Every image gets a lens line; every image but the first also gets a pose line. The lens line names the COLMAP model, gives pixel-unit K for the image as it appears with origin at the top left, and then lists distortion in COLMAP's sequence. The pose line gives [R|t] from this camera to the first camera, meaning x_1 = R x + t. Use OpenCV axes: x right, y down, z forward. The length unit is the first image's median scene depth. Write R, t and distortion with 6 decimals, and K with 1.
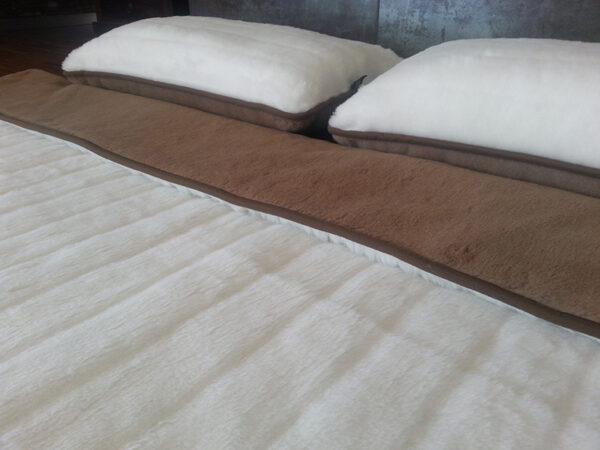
lens RADIAL K [[486.1, 0, 299.3], [0, 486.1, 222.4], [0, 0, 1]] dist [0.096289, -0.144117]
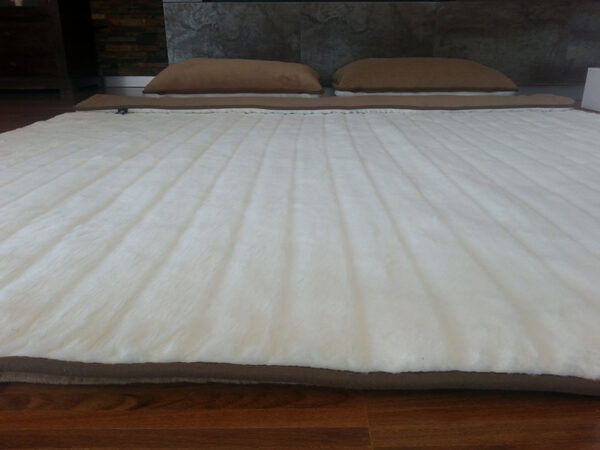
lens RADIAL K [[486.1, 0, 298.9], [0, 486.1, 221.0], [0, 0, 1]] dist [0.096289, -0.144117]
pose [[0.790174, -0.202536, 0.578450, -2.537461], [0.276819, 0.960003, -0.042009, 0.737840], [-0.546806, 0.193320, 0.814635, -1.225380]]
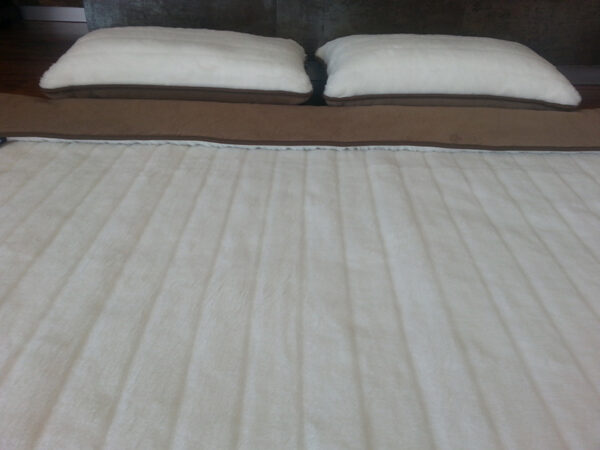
lens RADIAL K [[486.1, 0, 296.8], [0, 486.1, 221.2], [0, 0, 1]] dist [0.096289, -0.144117]
pose [[0.779964, -0.311565, 0.542756, -1.652553], [0.256797, 0.950223, 0.176440, -0.170297], [-0.570712, 0.001761, 0.821148, -0.539251]]
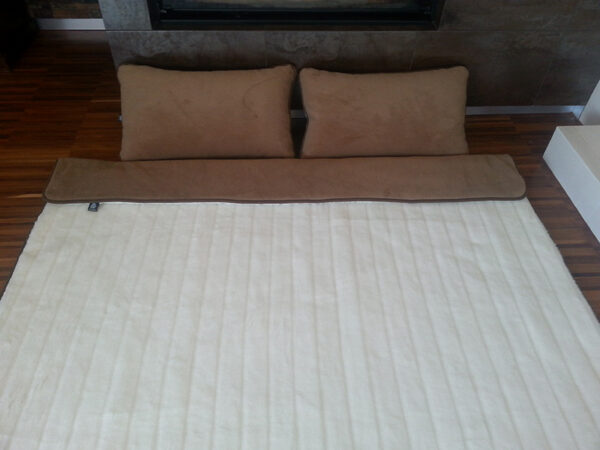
lens RADIAL K [[486.1, 0, 299.8], [0, 486.1, 220.1], [0, 0, 1]] dist [0.096289, -0.144117]
pose [[0.752015, -0.449685, 0.481930, -2.007929], [0.267915, 0.876554, 0.399844, -1.384536], [-0.602241, -0.171573, 0.779659, -1.531542]]
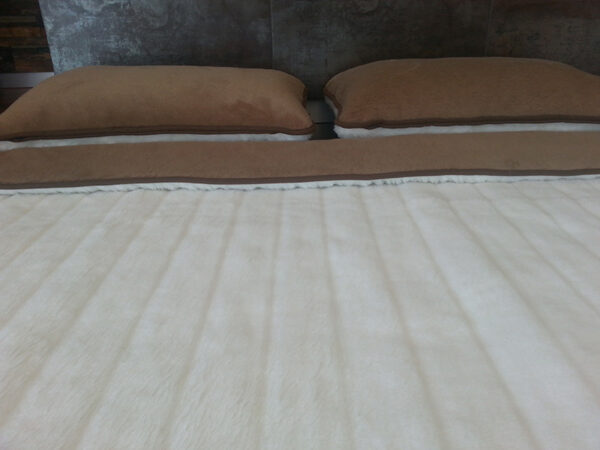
lens RADIAL K [[486.1, 0, 299.0], [0, 486.1, 221.4], [0, 0, 1]] dist [0.096289, -0.144117]
pose [[0.760512, -0.269079, 0.590947, -1.402981], [0.306663, 0.951044, 0.038387, -0.049389], [-0.572346, 0.152028, 0.805796, -0.041355]]
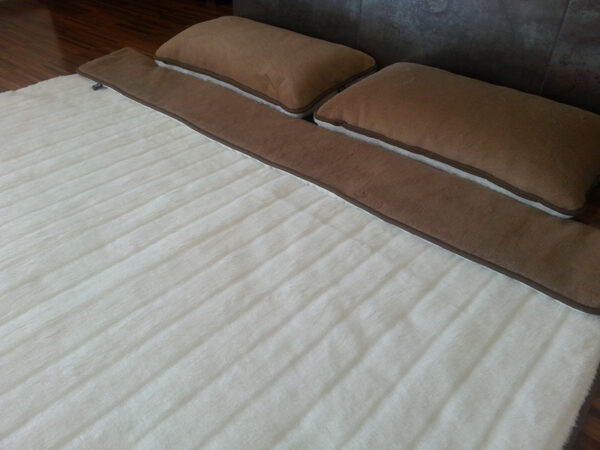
lens RADIAL K [[486.1, 0, 300.9], [0, 486.1, 217.7], [0, 0, 1]] dist [0.096289, -0.144117]
pose [[0.998512, 0.042974, -0.033584, 0.114842], [-0.036840, 0.985486, 0.165712, -0.191022], [0.040218, -0.164228, 0.985602, -1.270516]]
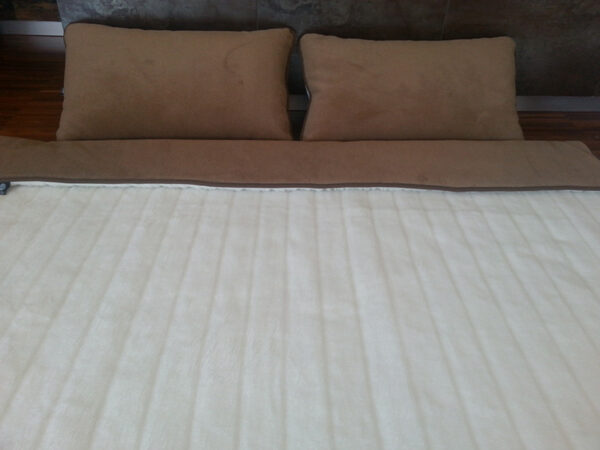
lens RADIAL K [[486.1, 0, 300.4], [0, 486.1, 220.8], [0, 0, 1]] dist [0.096289, -0.144117]
pose [[0.754671, -0.352023, 0.553671, -1.674030], [0.261716, 0.935348, 0.237967, -0.511829], [-0.601645, -0.034682, 0.798010, -0.741383]]
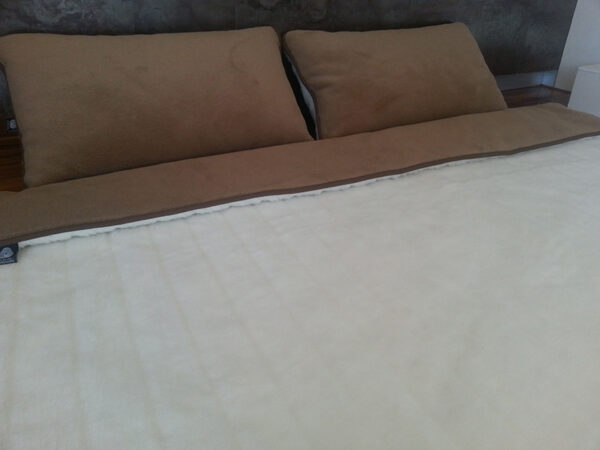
lens RADIAL K [[486.1, 0, 303.2], [0, 486.1, 224.2], [0, 0, 1]] dist [0.096289, -0.144117]
pose [[0.405602, -0.420060, 0.811811, -2.238630], [0.390641, 0.882613, 0.261521, -0.597089], [-0.826370, 0.211053, 0.522082, 0.439477]]
